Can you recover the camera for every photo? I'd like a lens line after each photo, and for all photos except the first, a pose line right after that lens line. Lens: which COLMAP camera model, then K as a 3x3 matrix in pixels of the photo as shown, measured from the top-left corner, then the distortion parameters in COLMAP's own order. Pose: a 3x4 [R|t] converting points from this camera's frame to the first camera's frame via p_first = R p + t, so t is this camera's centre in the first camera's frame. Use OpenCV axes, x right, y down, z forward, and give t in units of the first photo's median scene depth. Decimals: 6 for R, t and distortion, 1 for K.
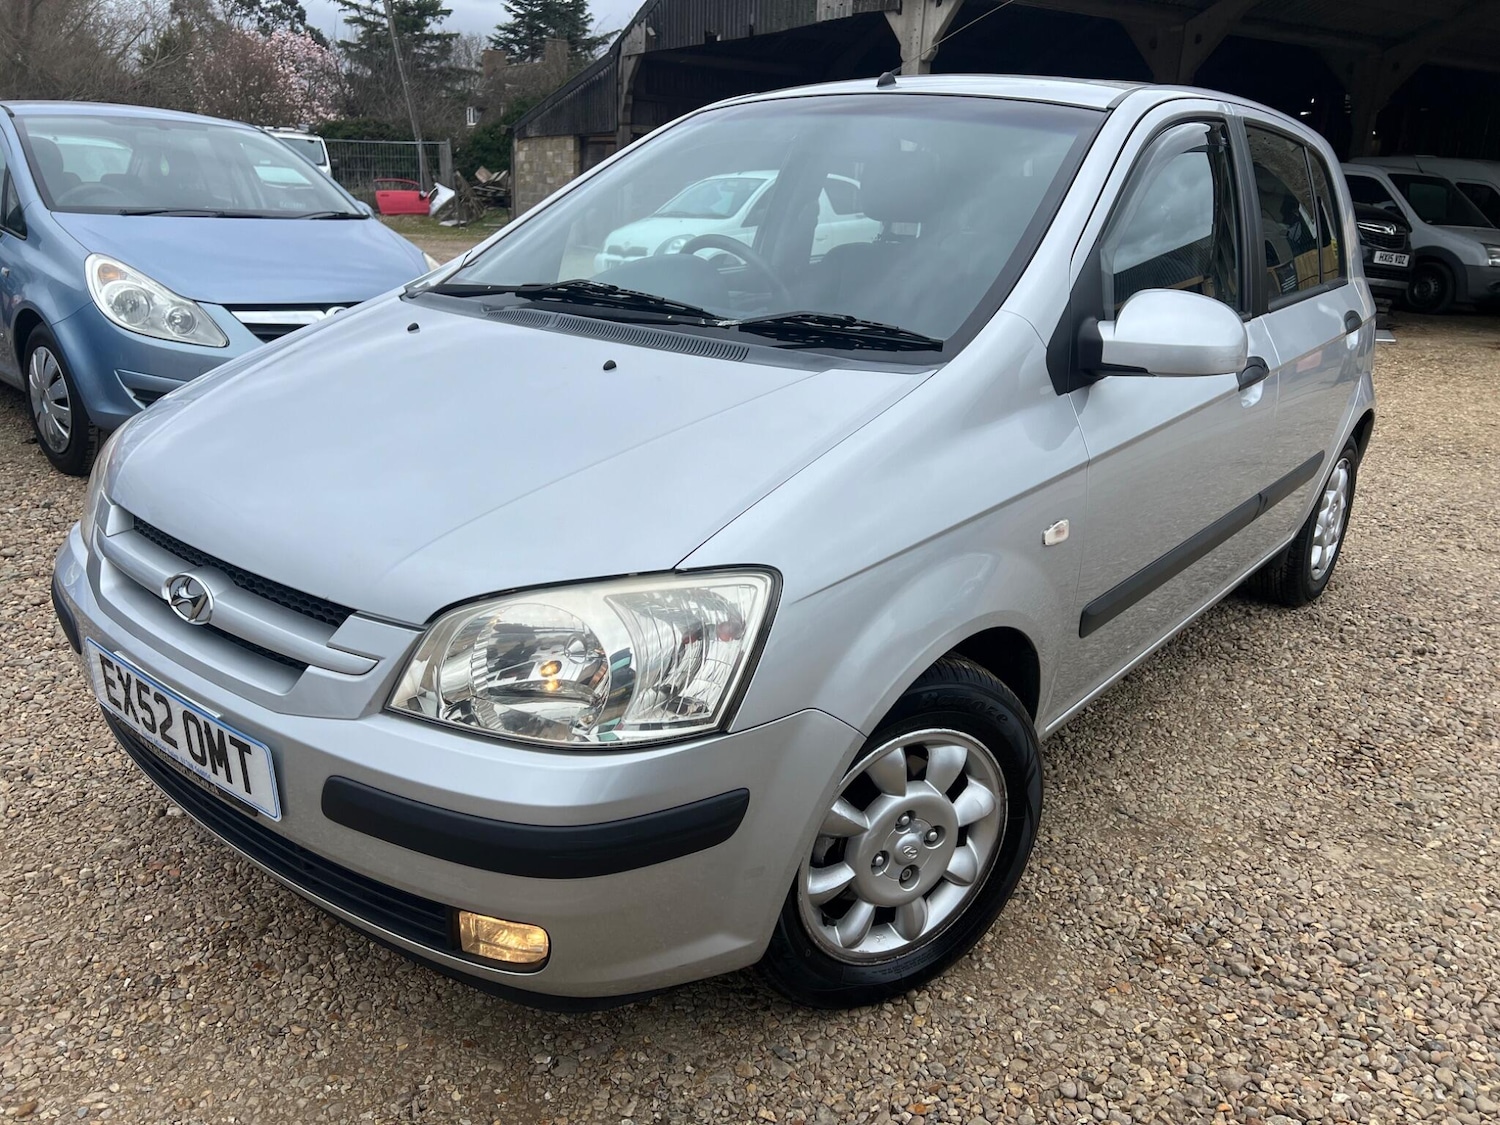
lens RADIAL K [[1105.5, 0, 731.6], [0, 1105.5, 551.8], [0, 0, 1]] dist [0.061369, -0.067334]
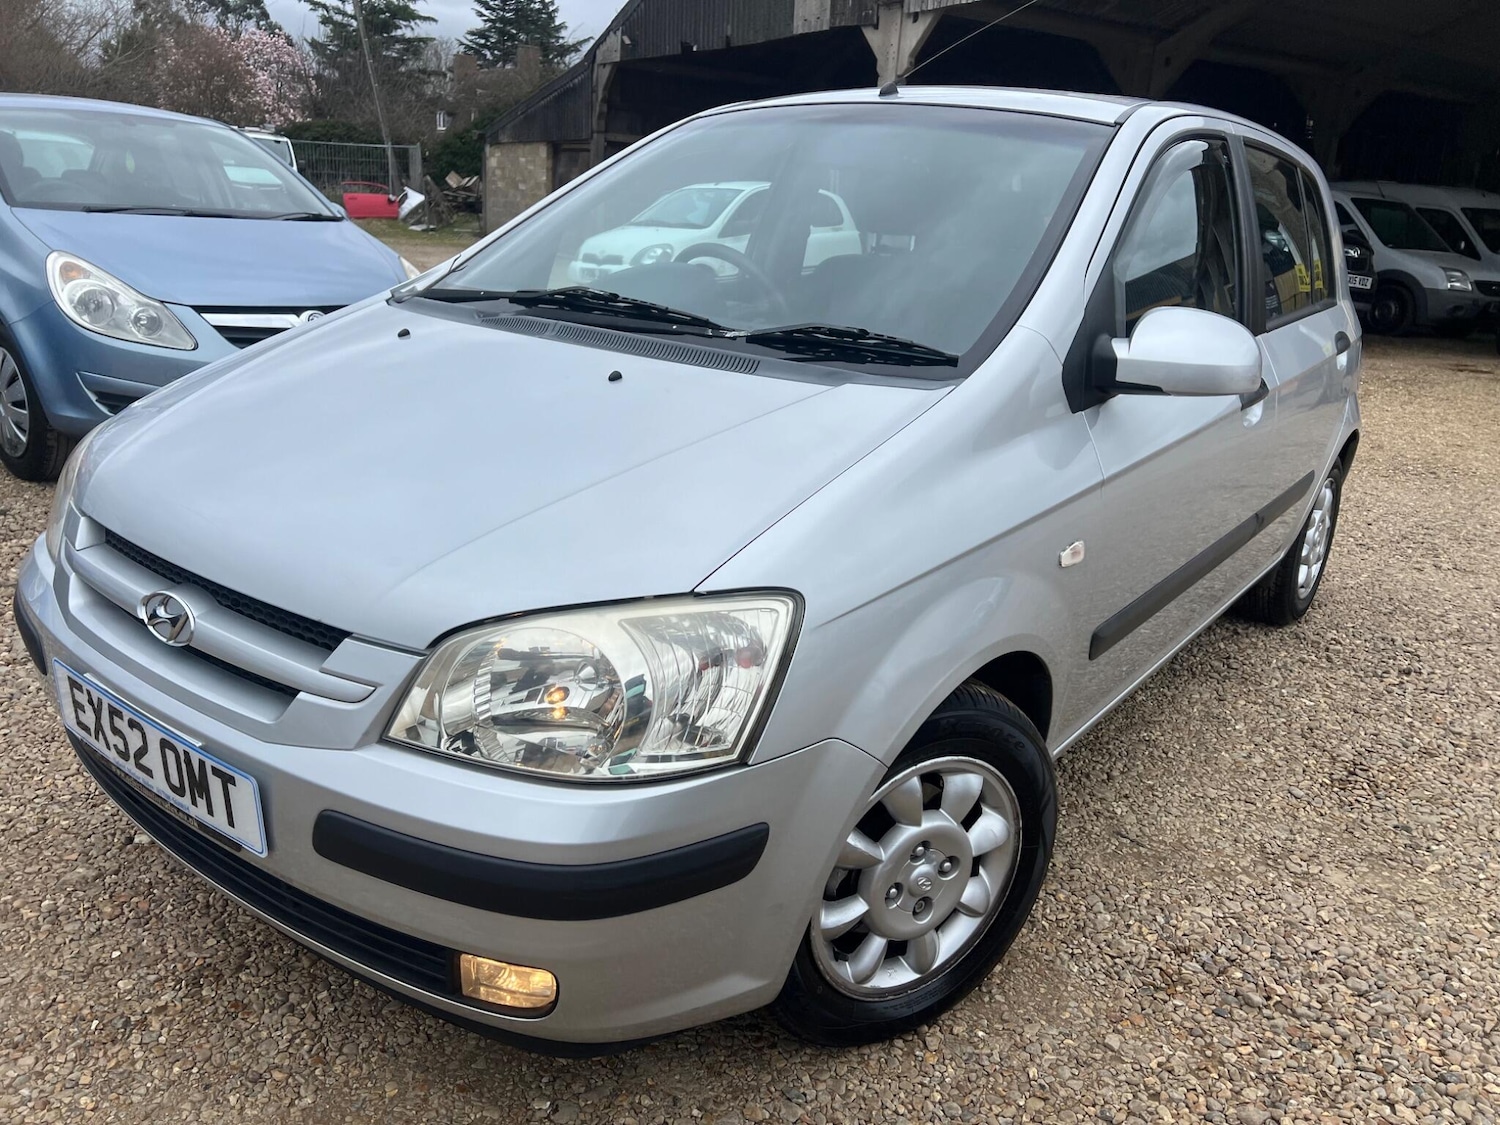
lens RADIAL K [[1105.5, 0, 745.4], [0, 1105.5, 557.2], [0, 0, 1]] dist [0.061369, -0.067334]
pose [[0.999152, 0.007693, 0.040452, -0.032319], [-0.007505, 0.999960, -0.004802, -0.007097], [-0.040487, 0.004494, 0.999170, 0.034362]]
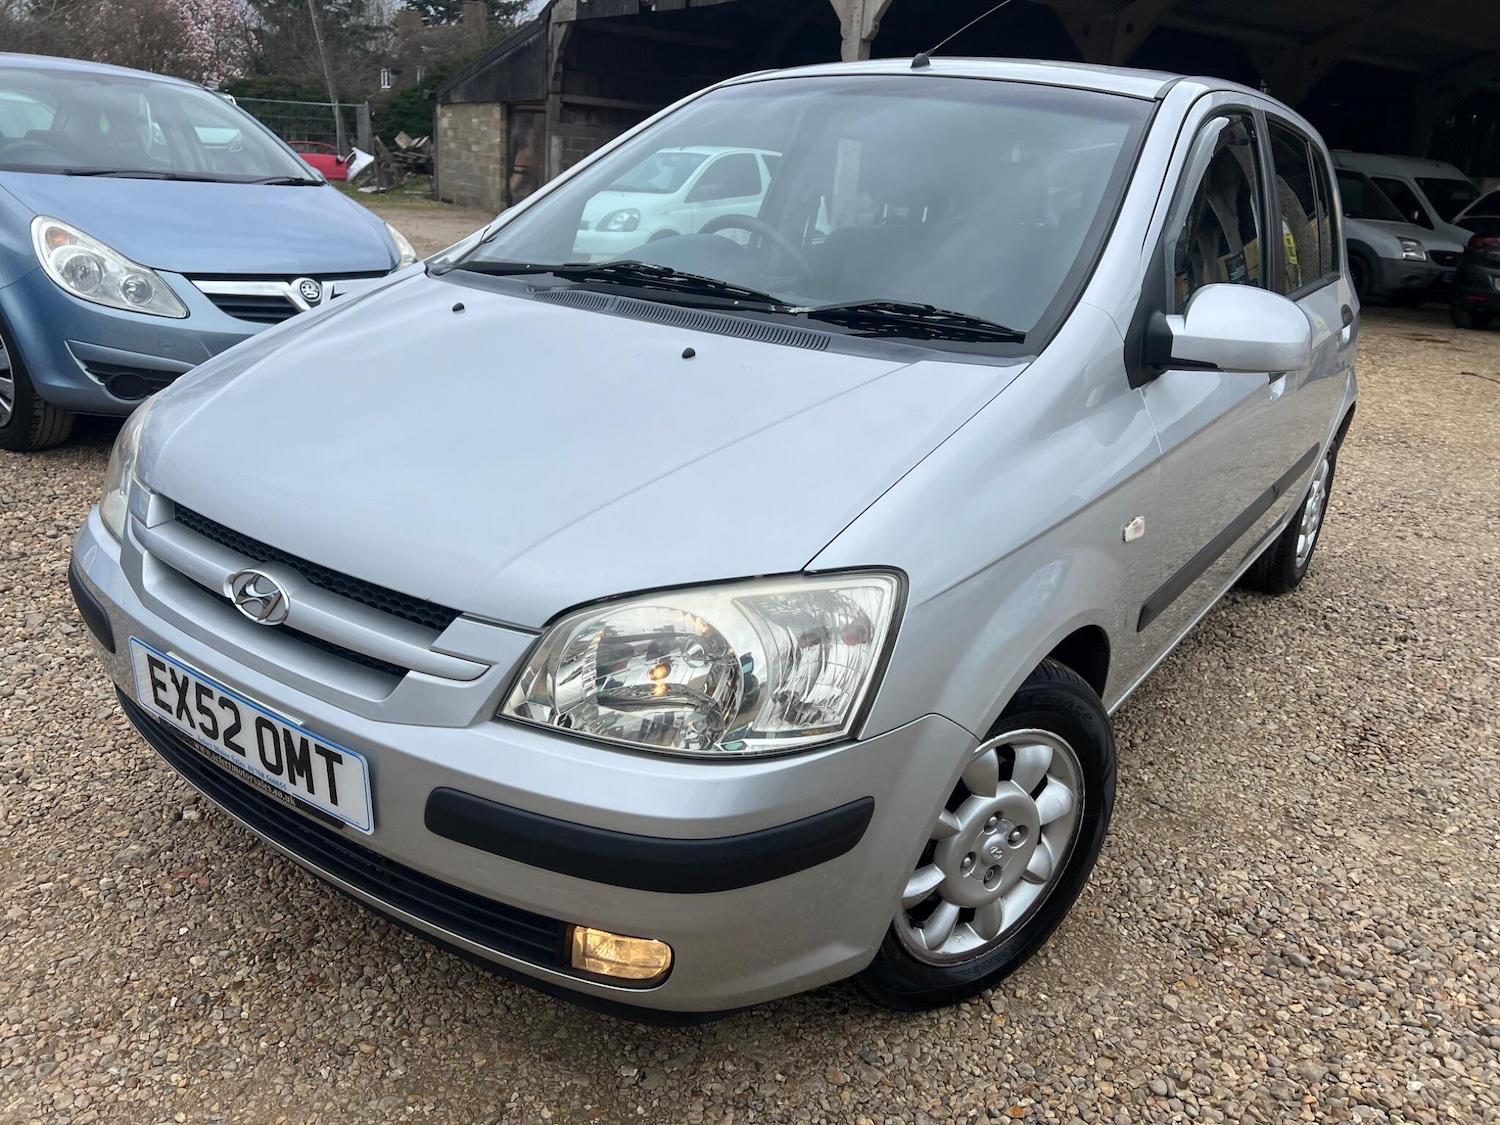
lens RADIAL K [[1105.5, 0, 731.5], [0, 1105.5, 553.1], [0, 0, 1]] dist [0.061369, -0.067334]
pose [[0.997393, 0.003592, 0.072065, -0.130389], [-0.005129, 0.999763, 0.021161, -0.013927], [-0.071972, -0.021476, 0.997175, 0.032475]]
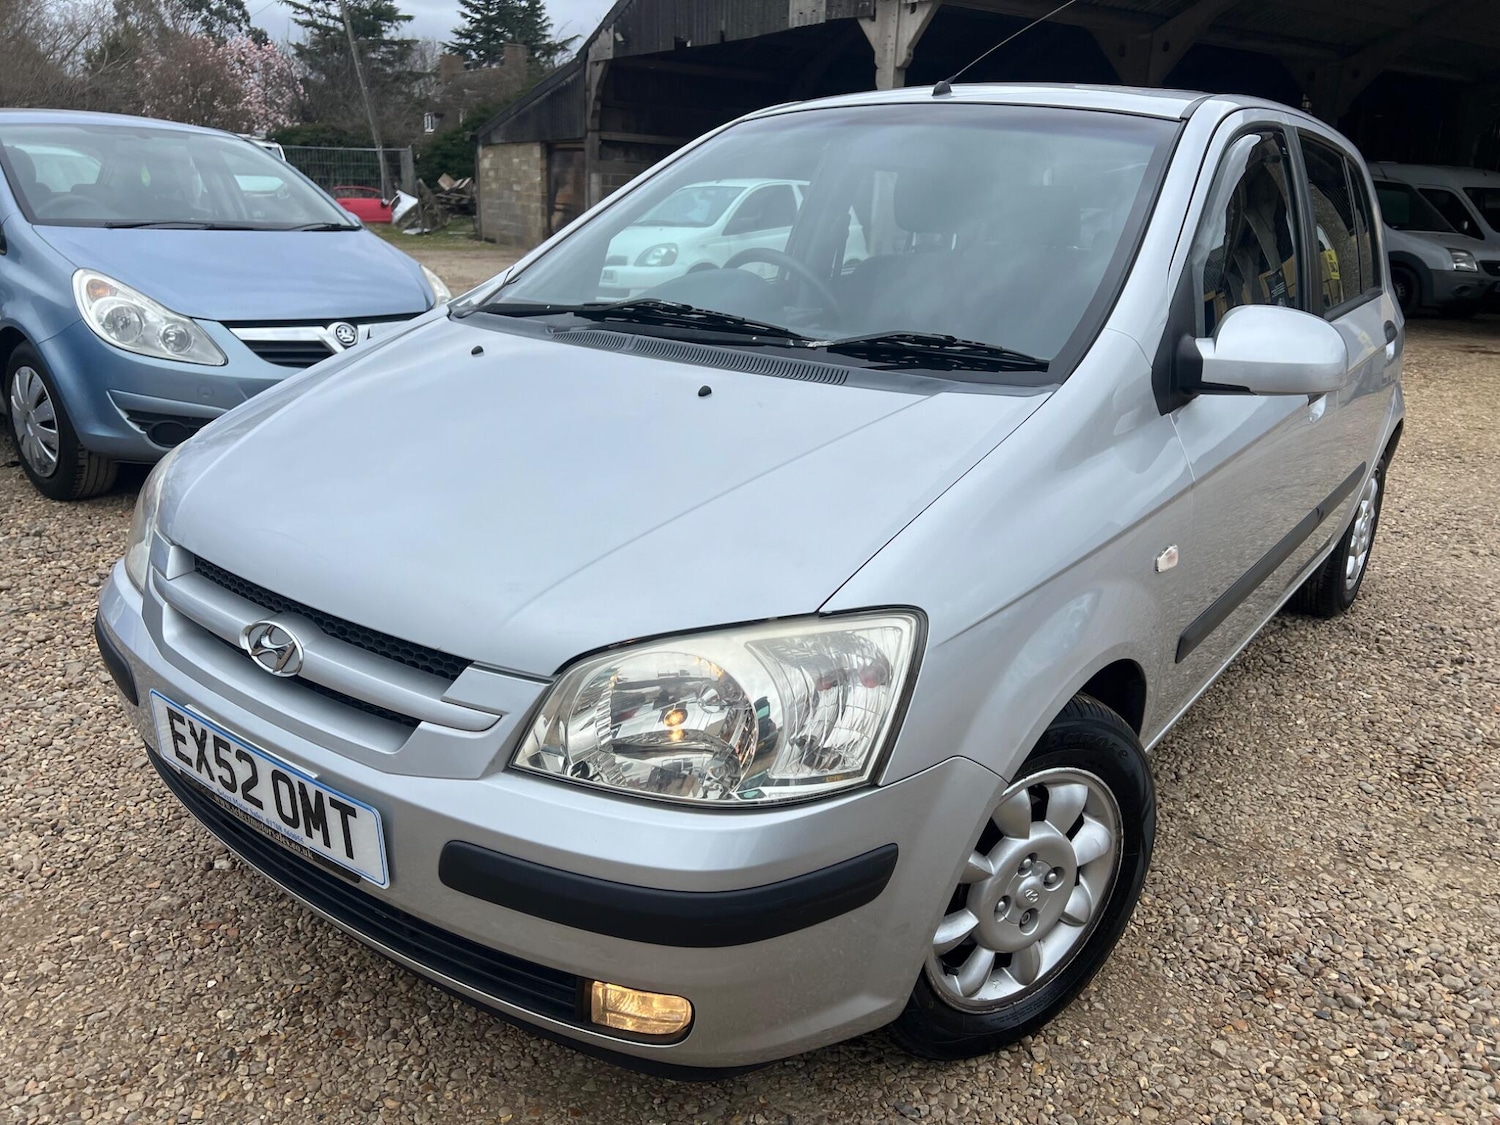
lens RADIAL K [[1105.5, 0, 746.4], [0, 1105.5, 566.0], [0, 0, 1]] dist [0.061369, -0.067334]
pose [[0.998965, -0.016815, 0.042261, -0.107943], [0.016560, 0.999842, 0.006386, -0.021778], [-0.042362, -0.005679, 0.999086, 0.045805]]
